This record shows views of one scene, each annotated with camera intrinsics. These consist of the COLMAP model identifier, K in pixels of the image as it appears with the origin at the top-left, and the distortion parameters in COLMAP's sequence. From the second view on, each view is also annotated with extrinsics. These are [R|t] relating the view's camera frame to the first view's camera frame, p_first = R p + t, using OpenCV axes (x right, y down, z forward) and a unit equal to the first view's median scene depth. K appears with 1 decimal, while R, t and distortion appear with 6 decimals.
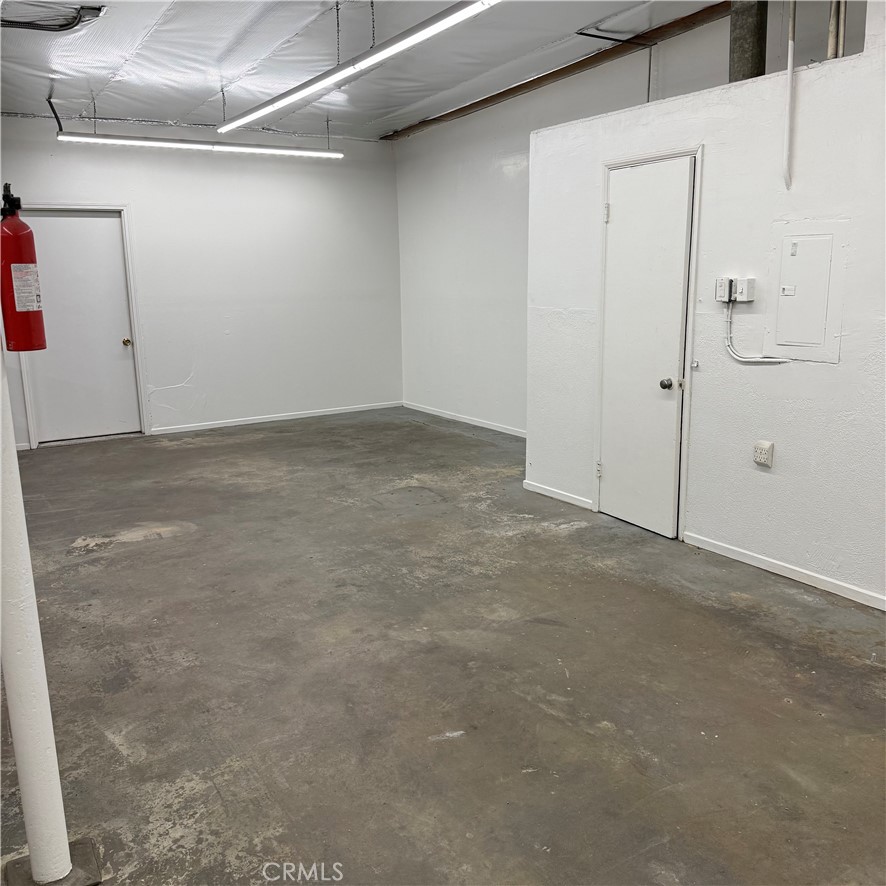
lens RADIAL K [[811.8, 0, 441.4], [0, 811.8, 439.8], [0, 0, 1]] dist [0.142946, -0.267316]
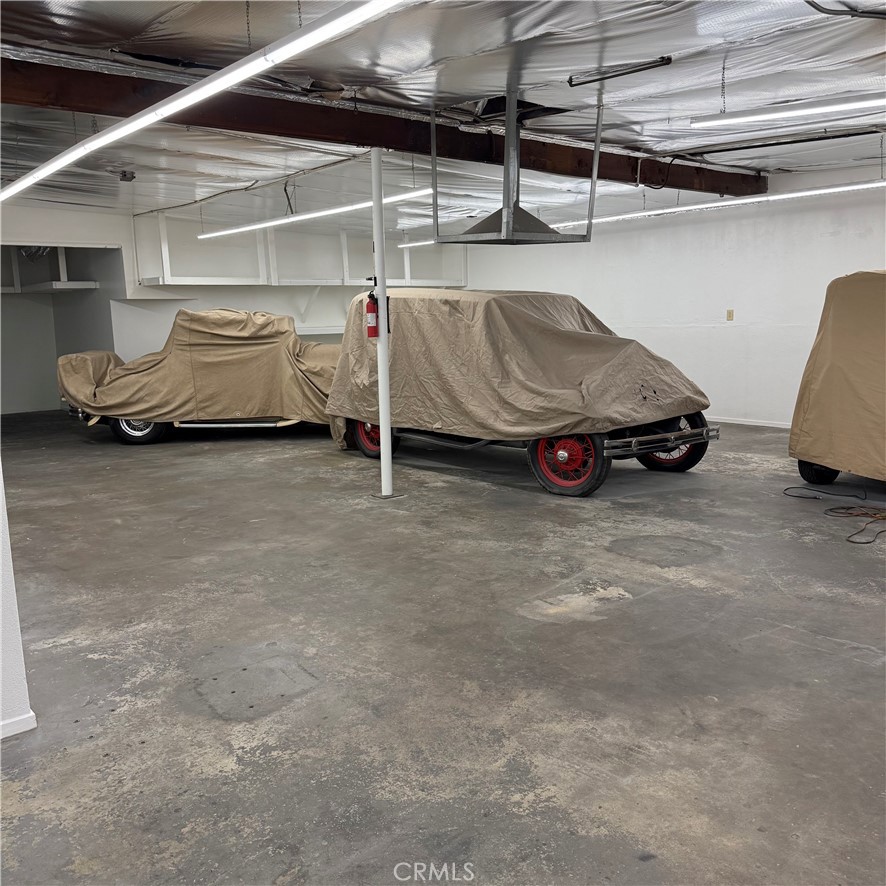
lens RADIAL K [[813.7, 0, 447.7], [0, 813.7, 444.6], [0, 0, 1]] dist [0.125901, -0.264424]
pose [[-0.989215, 0.064156, -0.131672, -0.142774], [0.012830, 0.933465, 0.358440, -0.402411], [0.145907, 0.352885, -0.924220, 1.930109]]
